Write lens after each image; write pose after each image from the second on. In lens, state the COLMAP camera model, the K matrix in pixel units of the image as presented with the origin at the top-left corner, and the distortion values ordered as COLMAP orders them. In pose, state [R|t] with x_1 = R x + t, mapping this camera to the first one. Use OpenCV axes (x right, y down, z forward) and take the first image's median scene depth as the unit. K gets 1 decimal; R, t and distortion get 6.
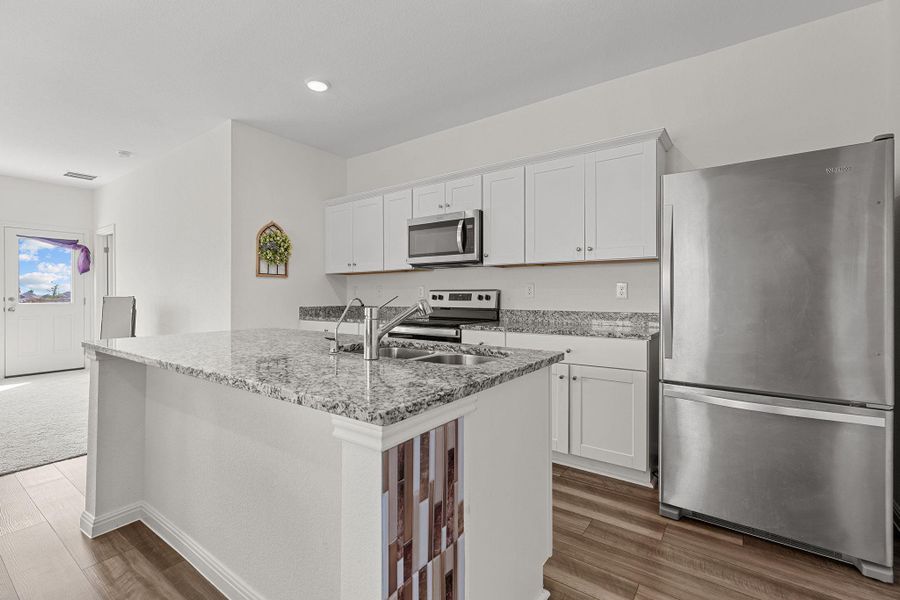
lens RADIAL K [[402.1, 0, 451.0], [0, 402.1, 297.9], [0, 0, 1]] dist [0.003103, 0.000107]
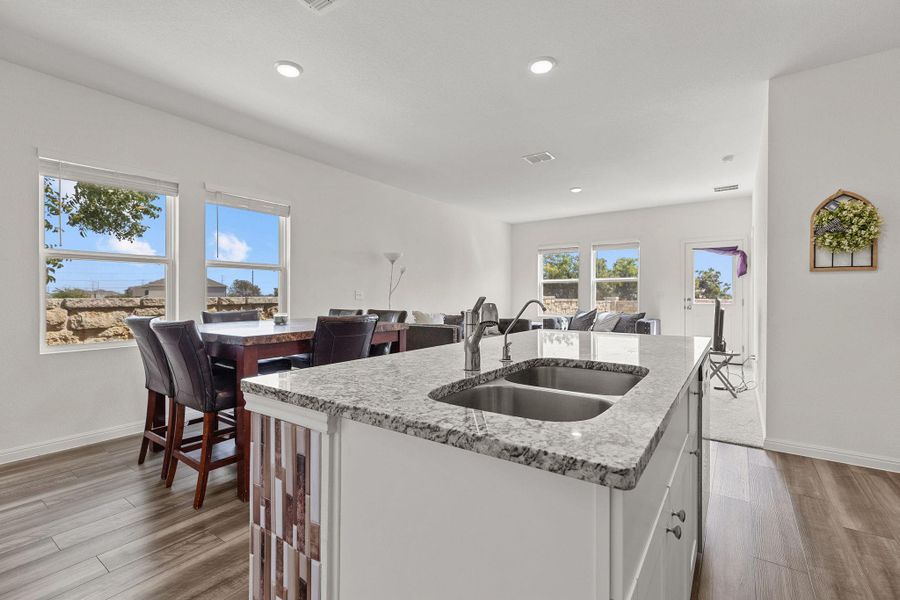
lens RADIAL K [[402.1, 0, 451.2], [0, 402.1, 296.5], [0, 0, 1]] dist [0.003103, 0.000107]
pose [[0.011140, 0.001957, -0.999936, 0.875229], [-0.008450, 0.999963, 0.001863, -0.012293], [0.999902, 0.008429, 0.011156, 1.203287]]
